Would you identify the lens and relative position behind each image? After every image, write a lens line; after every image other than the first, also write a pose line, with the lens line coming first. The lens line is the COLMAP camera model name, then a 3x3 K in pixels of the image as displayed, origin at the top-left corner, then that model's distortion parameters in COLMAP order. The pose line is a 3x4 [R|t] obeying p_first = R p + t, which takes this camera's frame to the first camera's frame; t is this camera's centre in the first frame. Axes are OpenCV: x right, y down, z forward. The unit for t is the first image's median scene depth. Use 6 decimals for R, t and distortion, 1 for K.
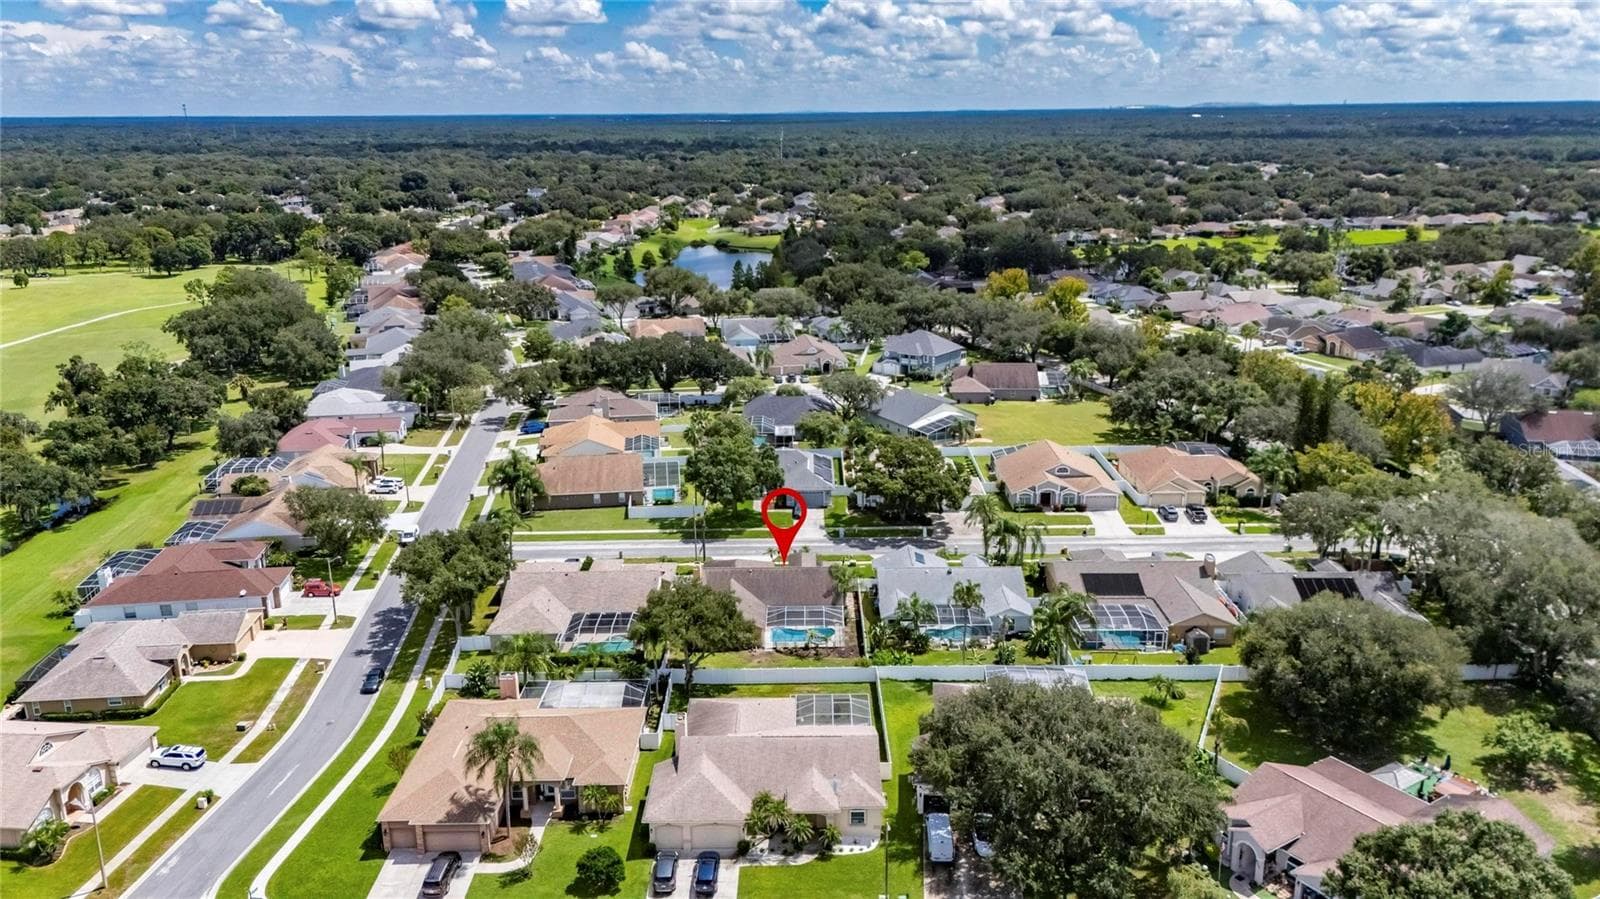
lens RADIAL K [[1171.3, 0, 803.8], [0, 1171.3, 441.1], [0, 0, 1]] dist [0.071717, -0.077045]
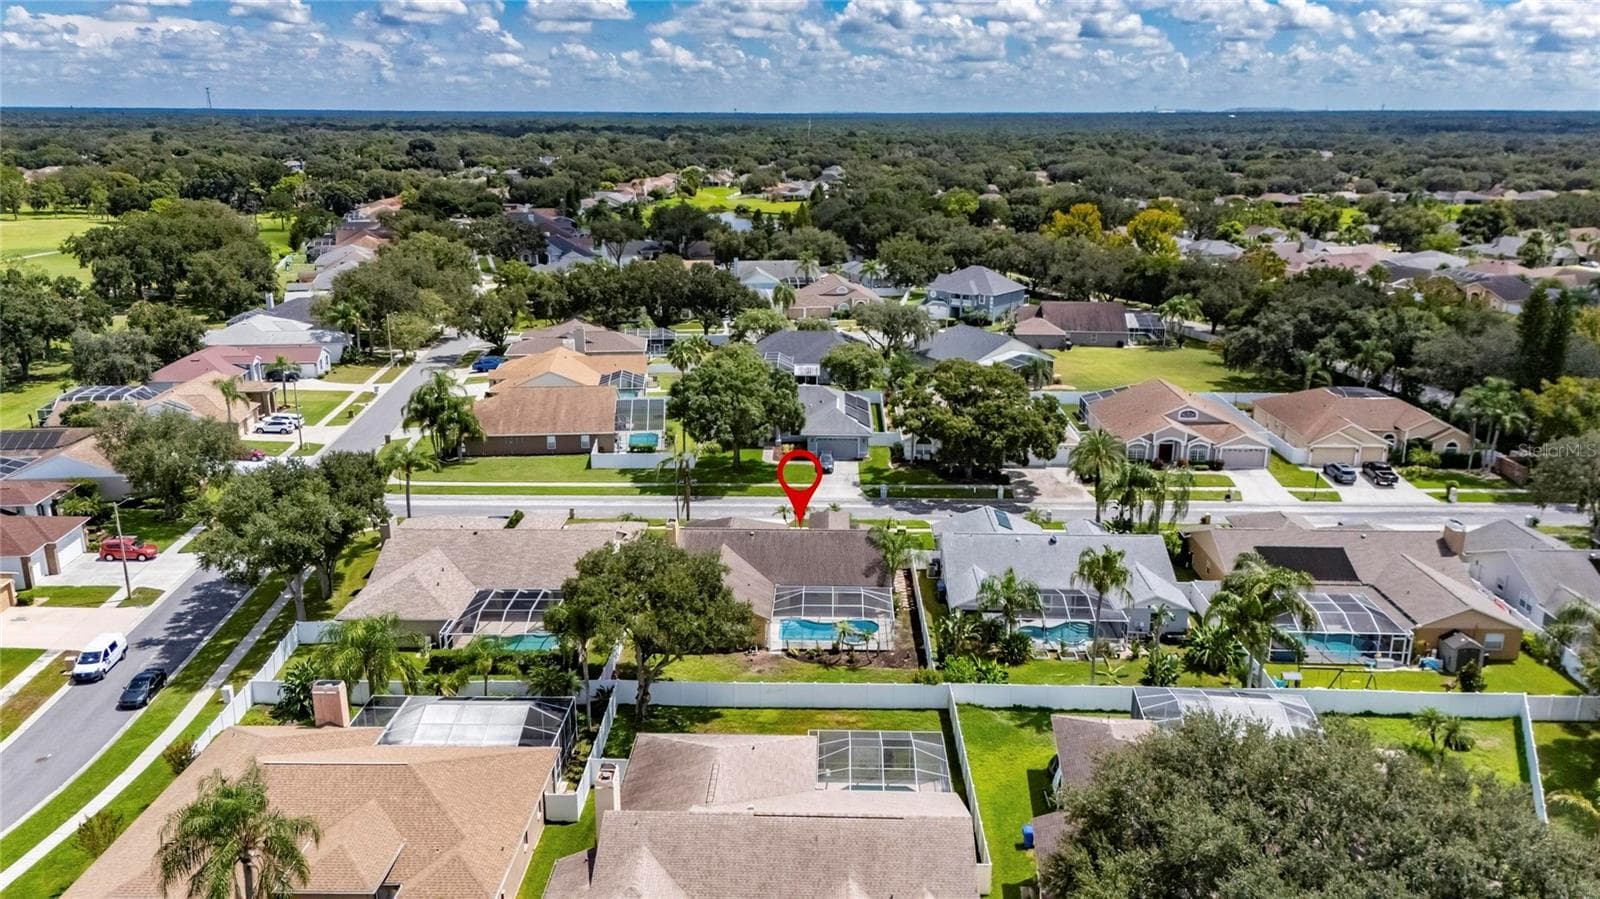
lens RADIAL K [[1171.3, 0, 794.2], [0, 1171.3, 447.9], [0, 0, 1]] dist [0.071717, -0.077045]
pose [[0.999514, 0.016708, -0.026314, -0.003480], [-0.016581, 0.999850, 0.005021, 0.040742], [0.026394, -0.004583, 0.999641, 0.233329]]
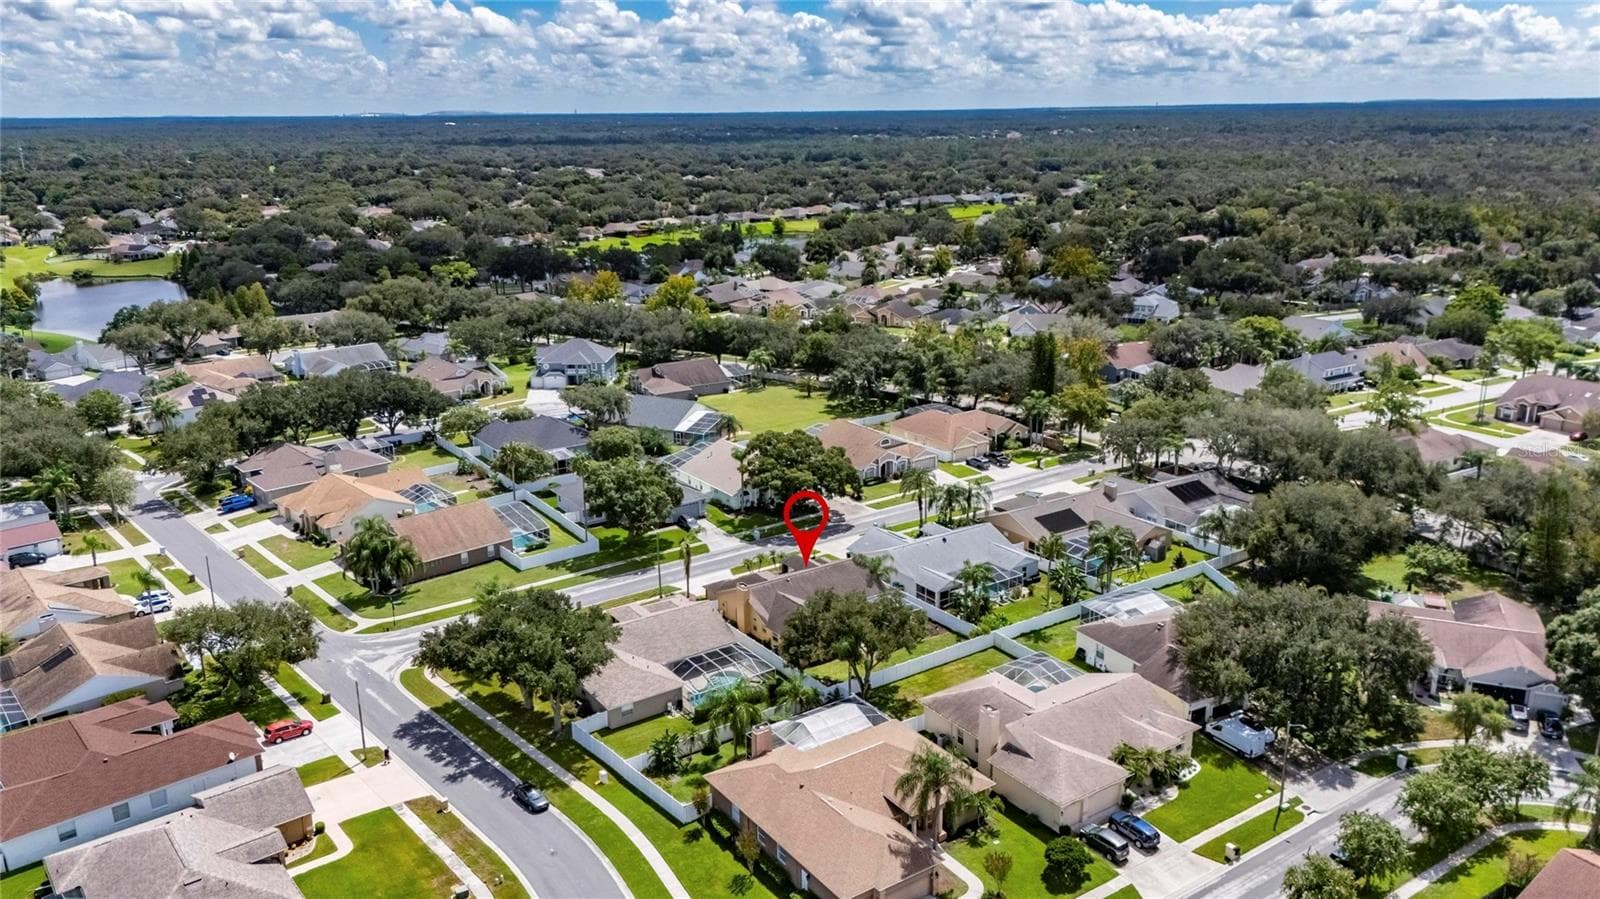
lens RADIAL K [[1171.3, 0, 810.6], [0, 1171.3, 447.4], [0, 0, 1]] dist [0.071717, -0.077045]
pose [[0.823659, -0.156065, 0.545187, -0.374483], [0.157060, 0.986557, 0.045128, -0.025998], [-0.544901, 0.048457, 0.837099, 0.121099]]
